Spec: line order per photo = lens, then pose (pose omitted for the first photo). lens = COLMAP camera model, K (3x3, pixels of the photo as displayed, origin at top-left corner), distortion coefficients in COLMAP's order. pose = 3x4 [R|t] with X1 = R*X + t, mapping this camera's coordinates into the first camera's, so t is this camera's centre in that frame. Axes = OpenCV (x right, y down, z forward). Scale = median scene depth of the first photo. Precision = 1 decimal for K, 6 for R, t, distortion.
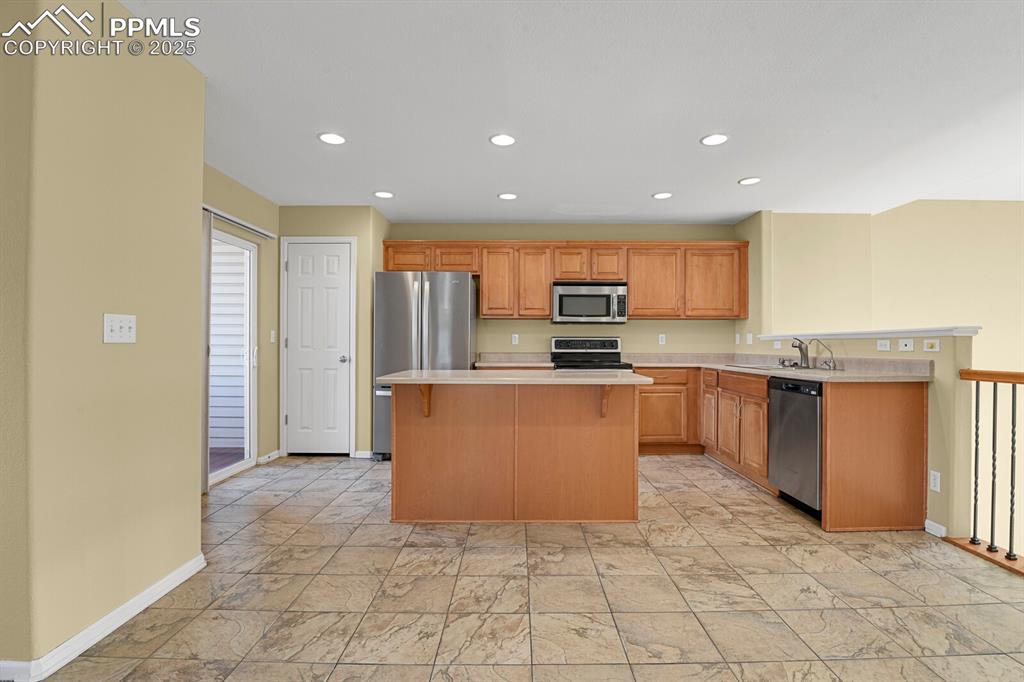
lens RADIAL K [[500.6, 0, 518.2], [0, 500.6, 342.8], [0, 0, 1]] dist [-0.023397, -0.004107]
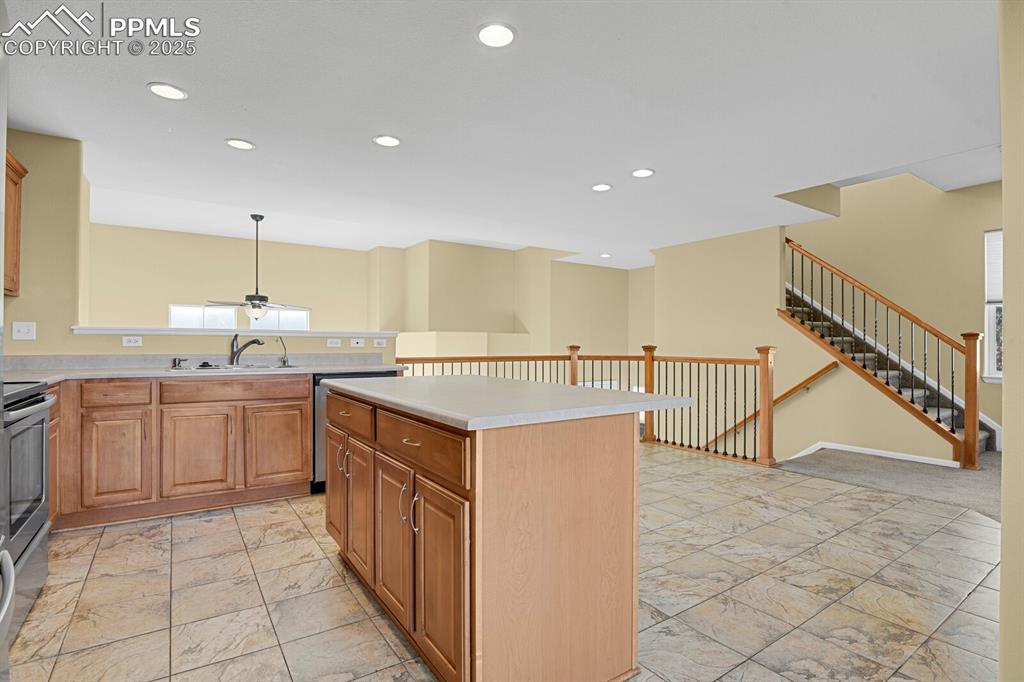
lens RADIAL K [[500.6, 0, 518.2], [0, 500.6, 342.8], [0, 0, 1]] dist [-0.023397, -0.004107]
pose [[-0.569128, -0.002810, 0.822244, -0.597380], [-0.009780, 0.999947, -0.003352, 0.004955], [-0.822191, -0.009949, -0.569125, 1.360020]]
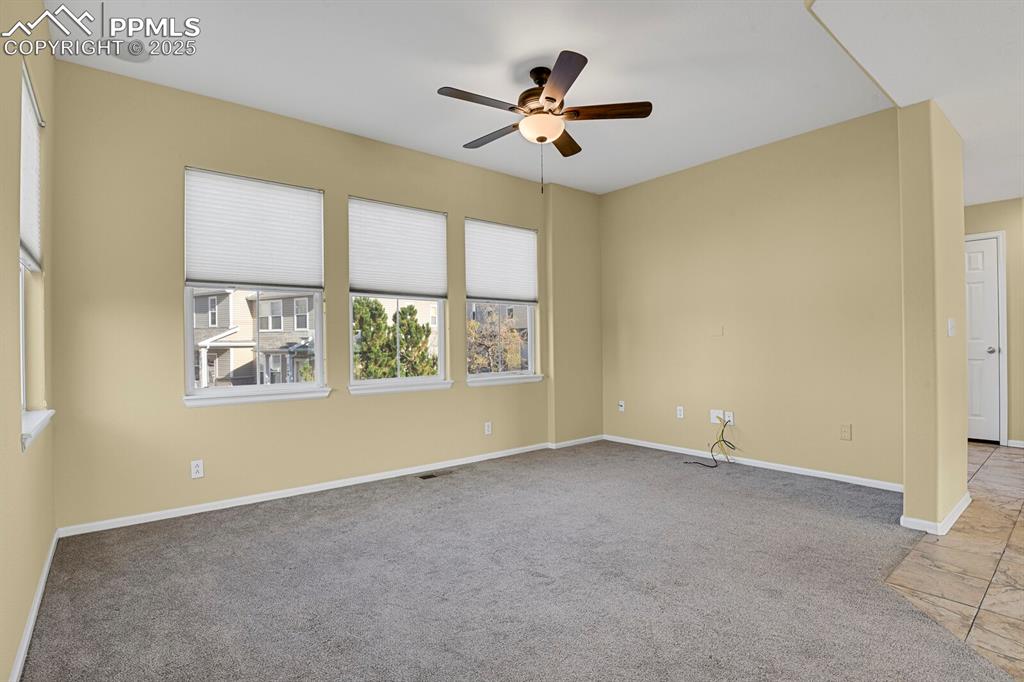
lens RADIAL K [[500.6, 0, 518.2], [0, 500.6, 342.8], [0, 0, 1]] dist [-0.023397, -0.004107]
pose [[0.641116, -0.010892, -0.767367, -0.303035], [0.019623, 0.999805, 0.002203, -0.006758], [0.767193, -0.016471, 0.641205, -0.614238]]
